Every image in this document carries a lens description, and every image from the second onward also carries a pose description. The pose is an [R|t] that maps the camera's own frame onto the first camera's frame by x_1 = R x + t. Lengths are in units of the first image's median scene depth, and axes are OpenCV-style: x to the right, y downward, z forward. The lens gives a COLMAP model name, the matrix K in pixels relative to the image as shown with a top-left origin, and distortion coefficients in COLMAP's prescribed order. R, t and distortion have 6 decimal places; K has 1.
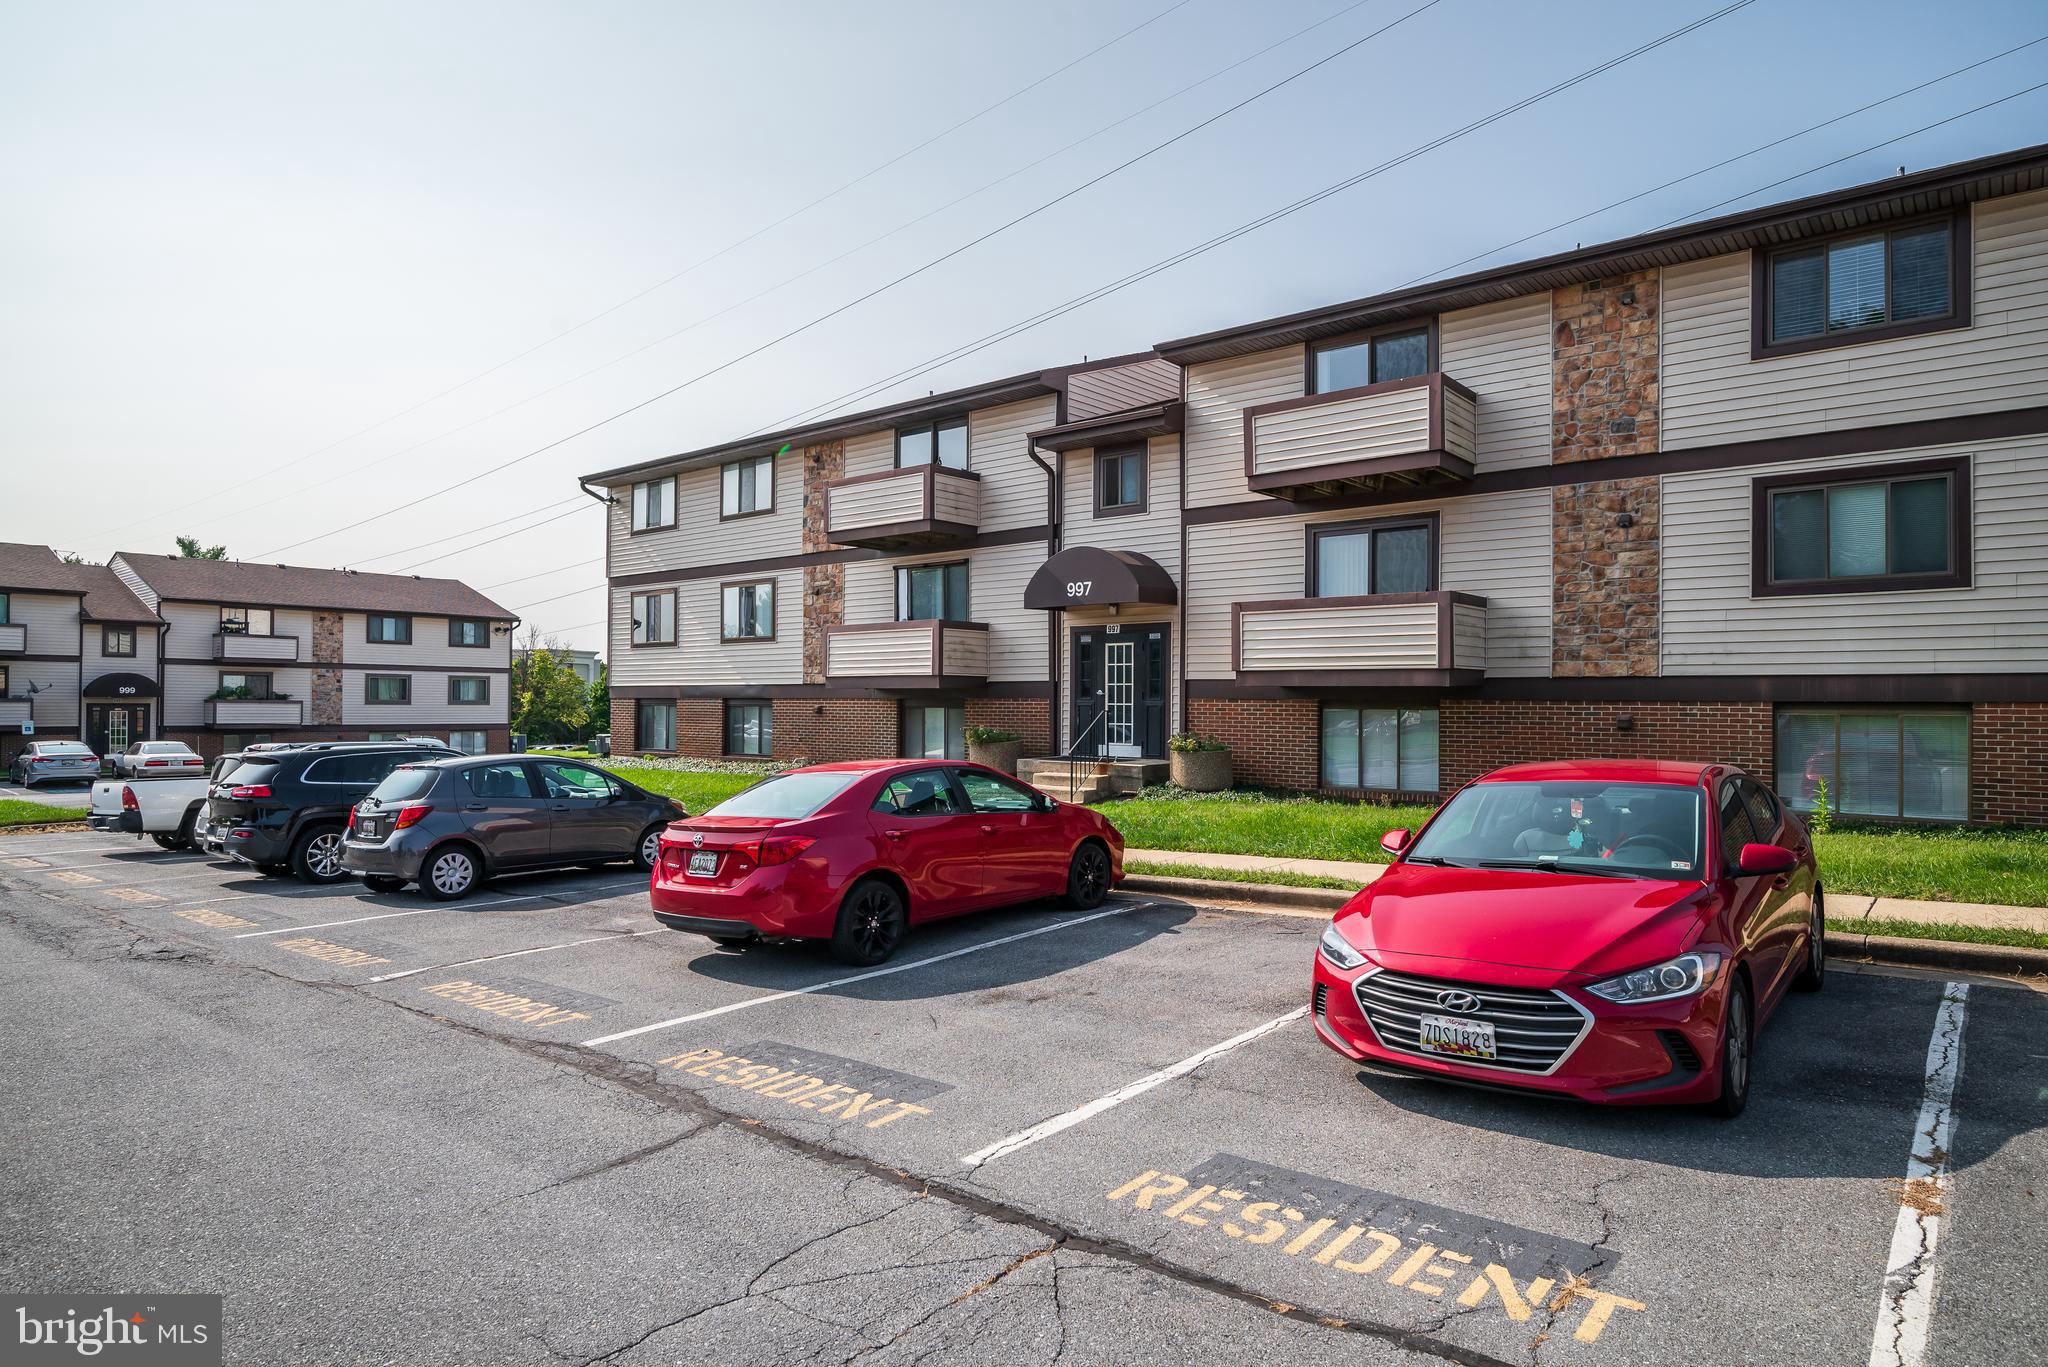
lens RADIAL K [[1245.1, 0, 1024.8], [0, 1245.1, 674.1], [0, 0, 1]] dist [0.004226, 0.002983]
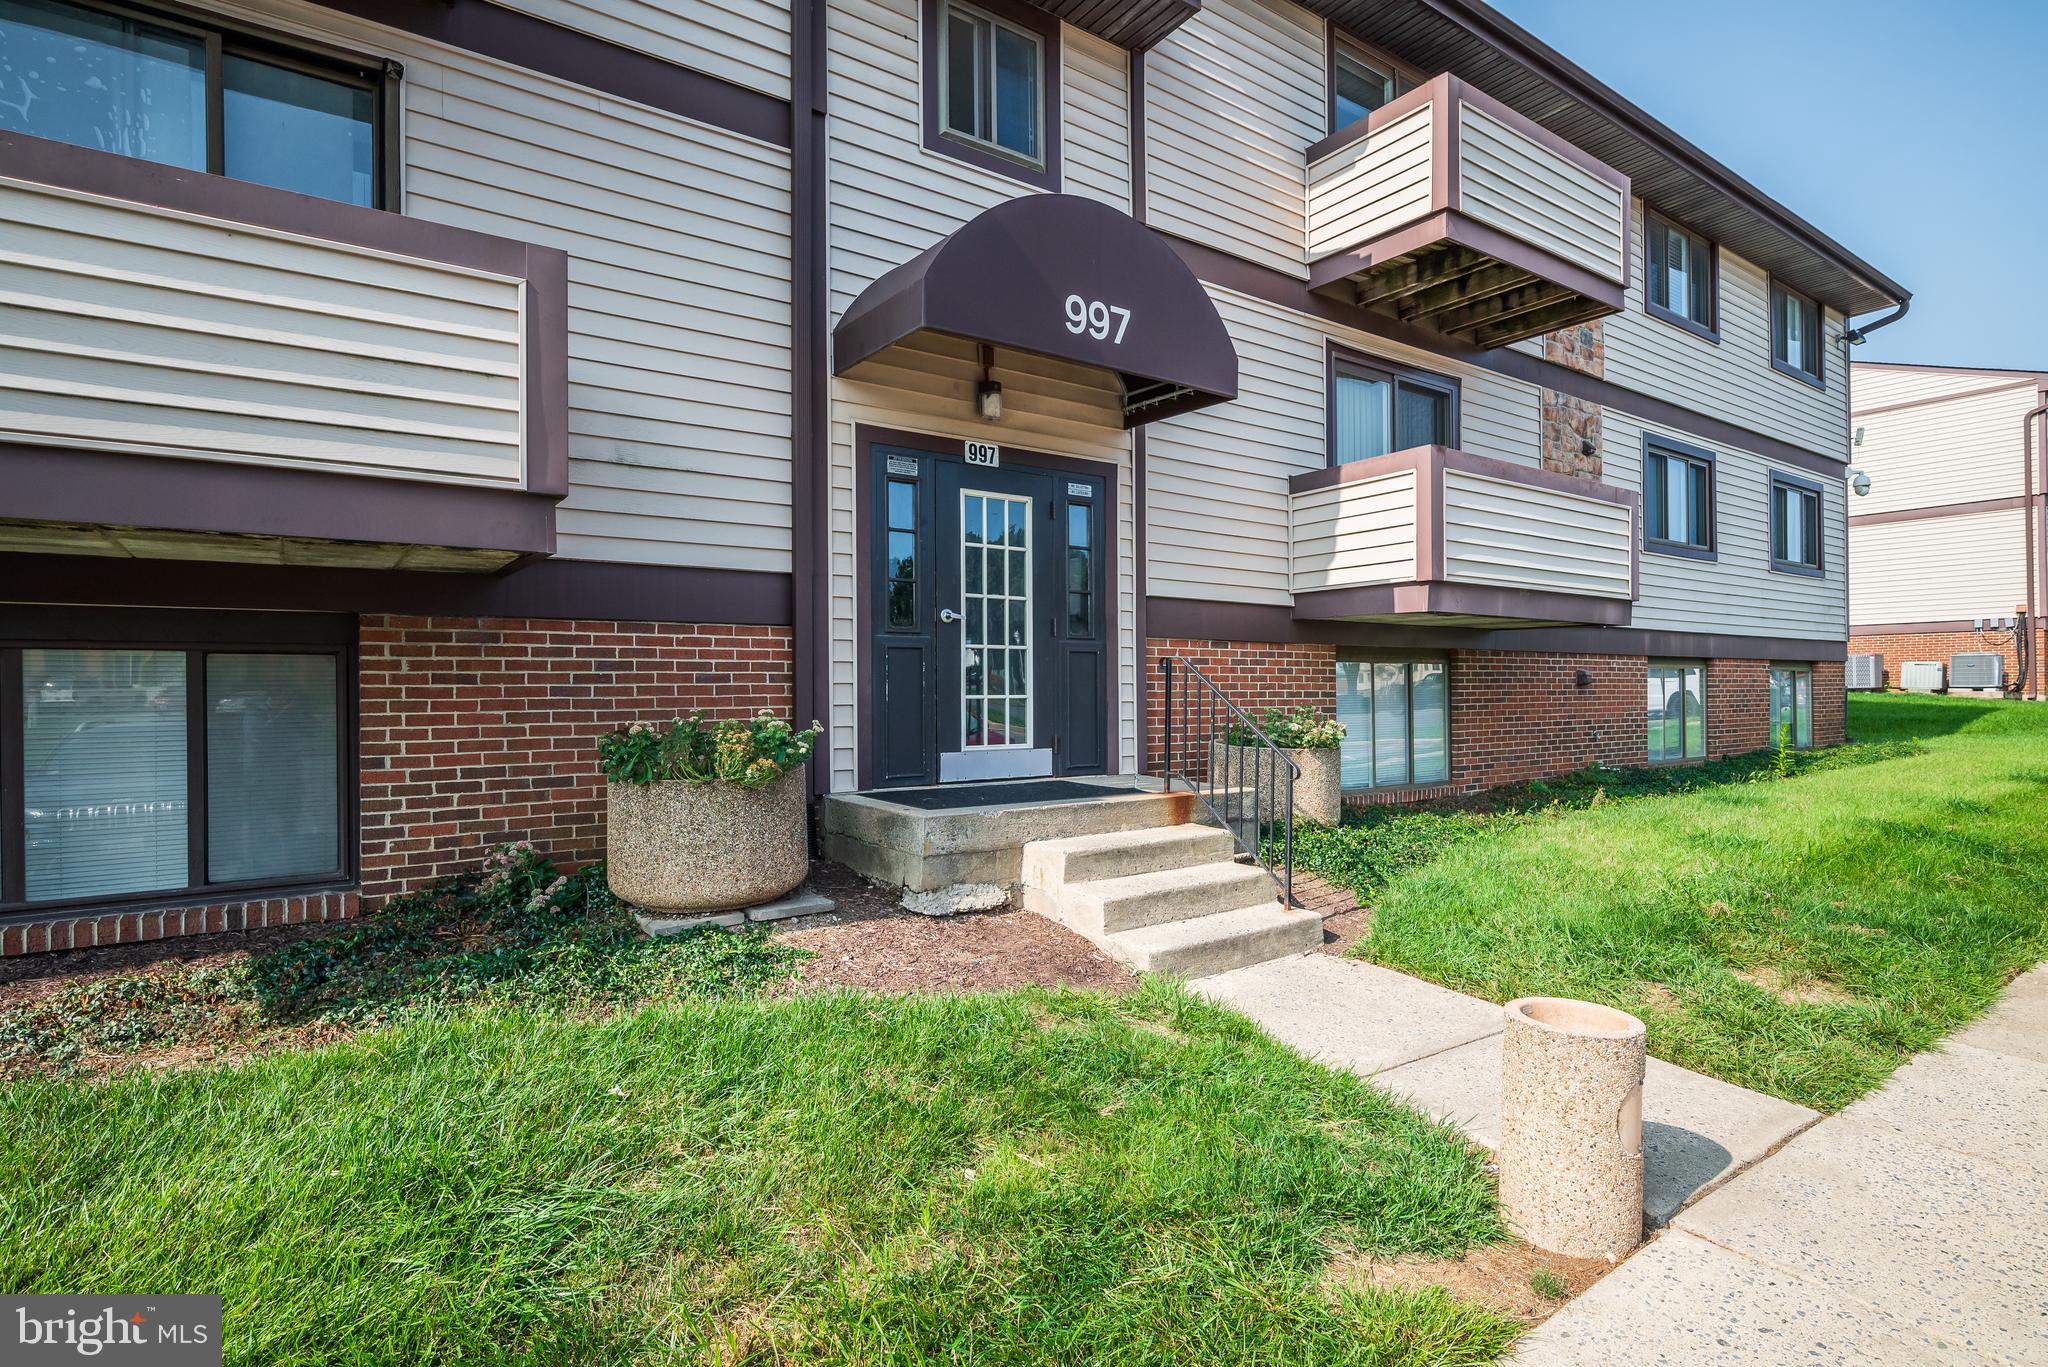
lens RADIAL K [[1050.6, 0, 1037.1], [0, 1050.6, 700.6], [0, 0, 1]] dist [-0.000255, 0.000586]
pose [[0.226651, -0.008686, 0.973937, -0.258042], [-0.006560, 0.999924, 0.010444, 0.039326], [-0.973954, -0.008756, 0.226577, 0.944495]]
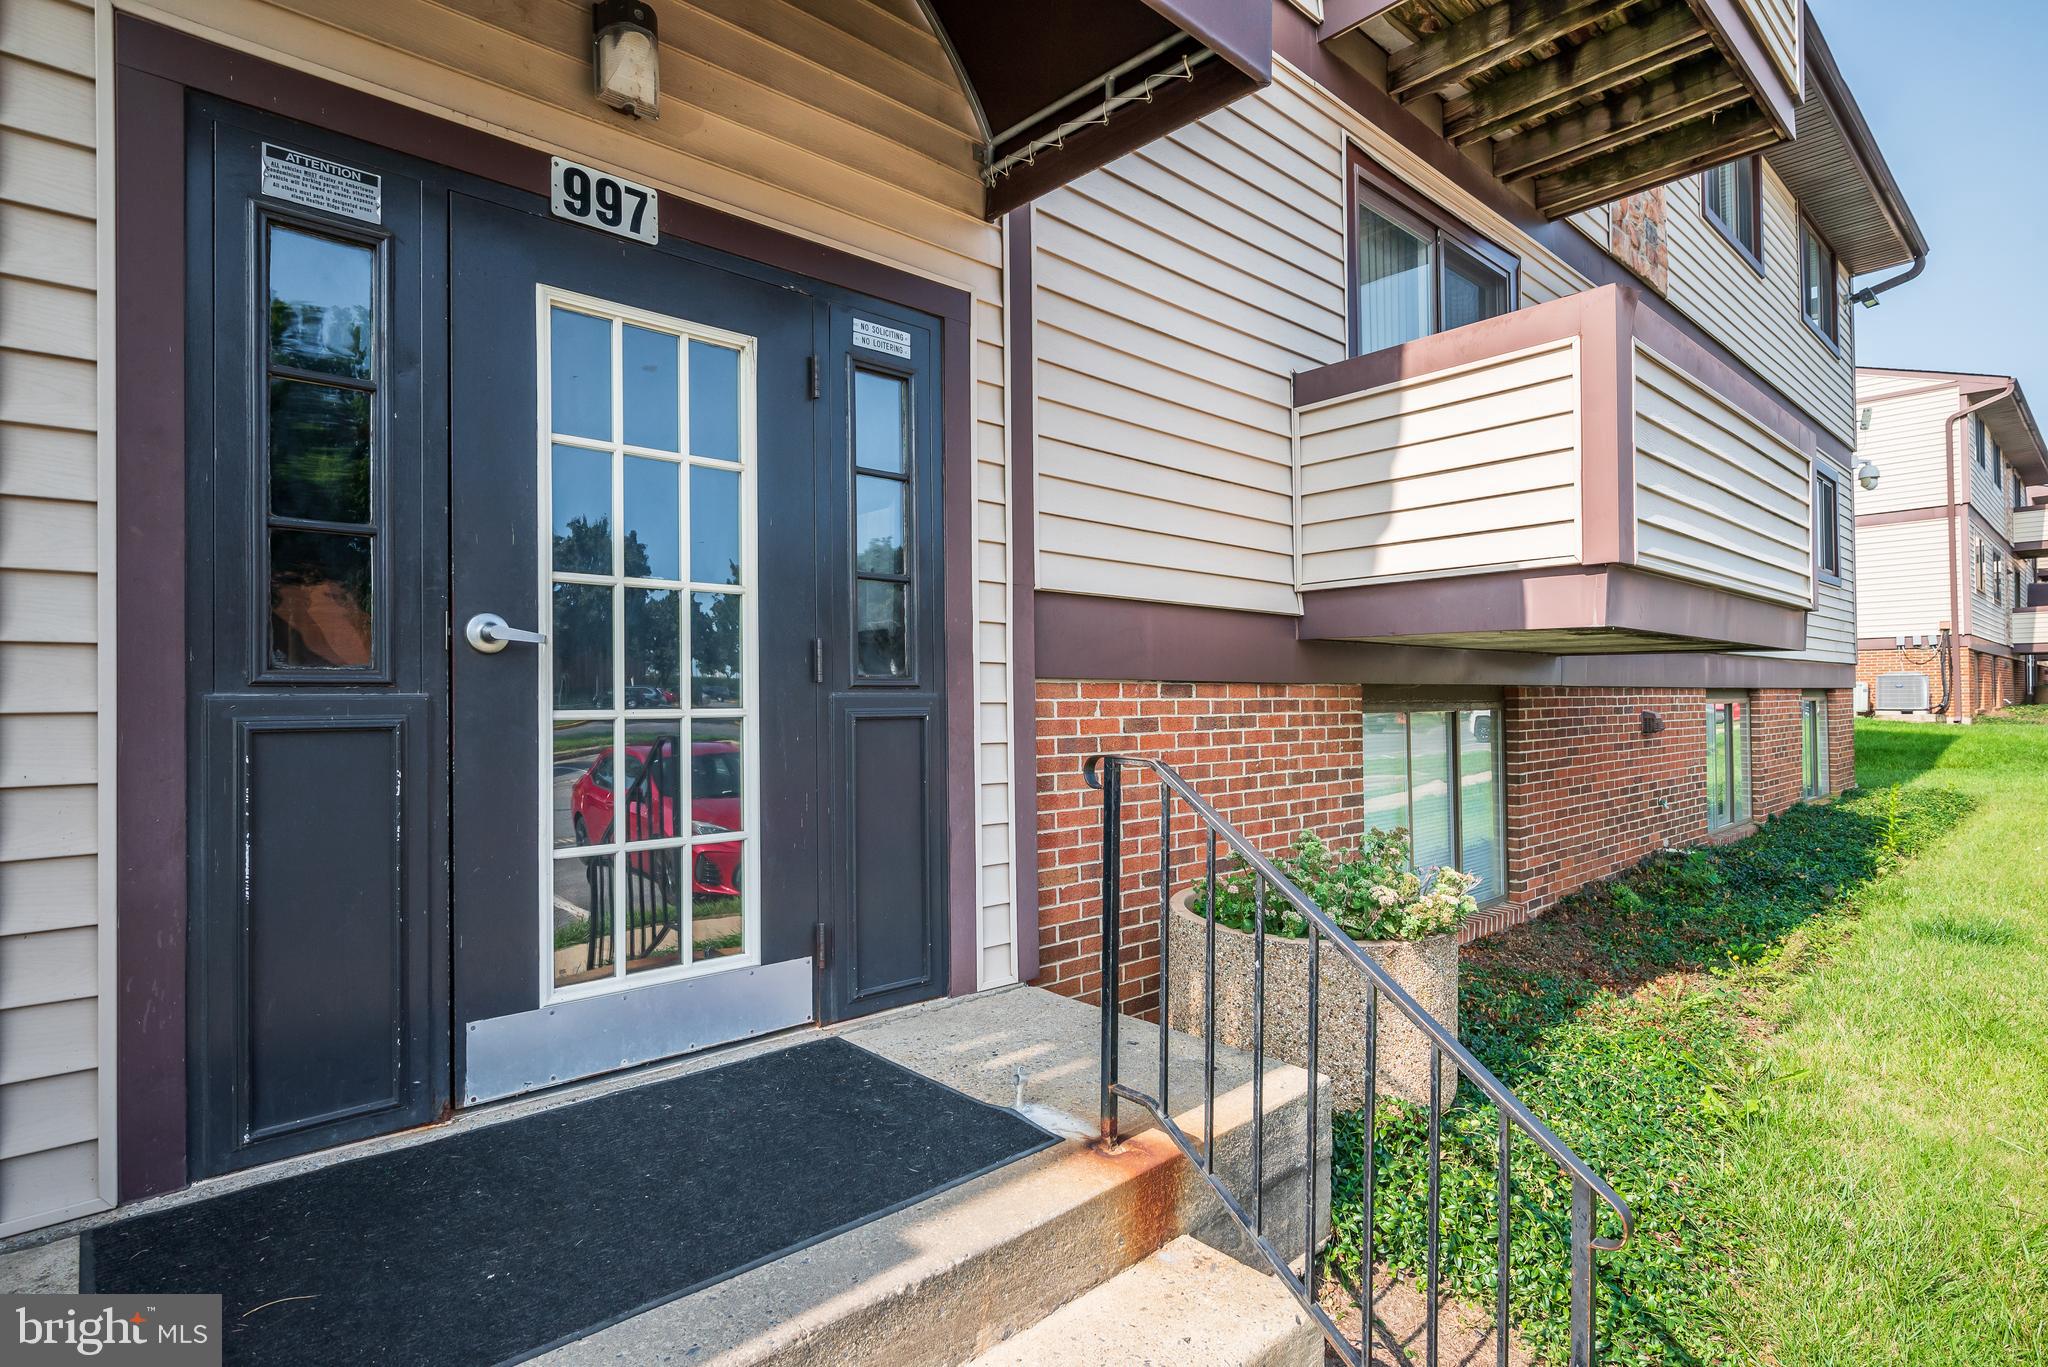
lens RADIAL K [[1050.6, 0, 1030.1], [0, 1050.6, 692.4], [0, 0, 1]] dist [-0.000255, 0.000586]
pose [[0.107094, 0.009563, 0.994203, -0.048442], [-0.002559, 0.999953, -0.009343, 0.023567], [-0.994246, -0.001544, 0.107113, 0.975076]]
